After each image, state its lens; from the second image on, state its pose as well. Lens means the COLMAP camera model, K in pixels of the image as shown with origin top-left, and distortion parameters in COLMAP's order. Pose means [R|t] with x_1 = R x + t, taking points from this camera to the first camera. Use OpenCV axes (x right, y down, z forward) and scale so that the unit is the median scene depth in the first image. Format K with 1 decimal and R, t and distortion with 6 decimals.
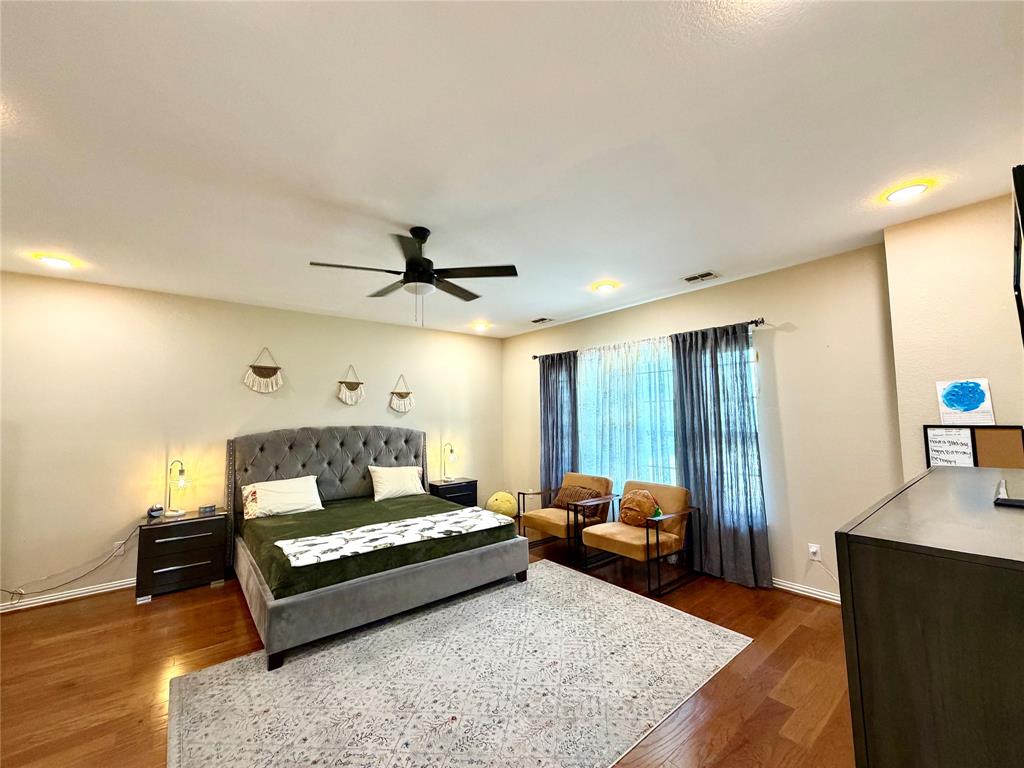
lens RADIAL K [[408.8, 0, 510.0], [0, 408.8, 383.2], [0, 0, 1]] dist [0.000804, 0.000229]
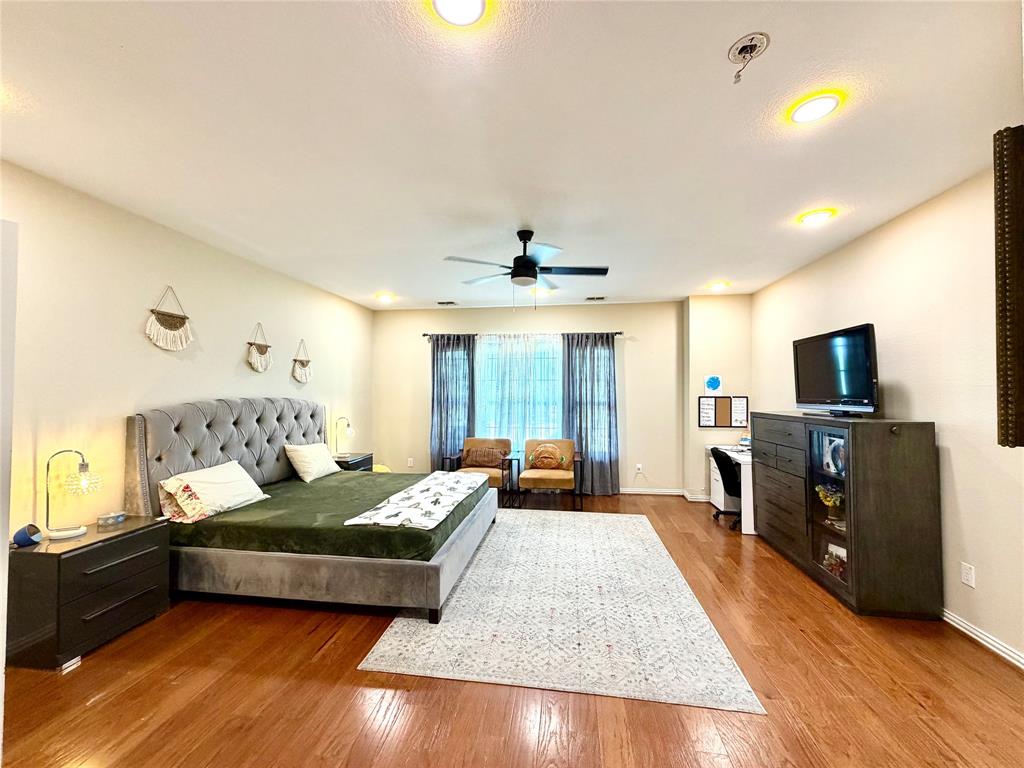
lens RADIAL K [[408.8, 0, 510.0], [0, 408.8, 383.2], [0, 0, 1]] dist [0.000804, 0.000229]
pose [[0.735850, 0.026002, 0.676645, -0.679765], [-0.064300, 0.997430, 0.031596, 0.020061], [-0.674085, -0.066759, 0.735631, 0.077457]]
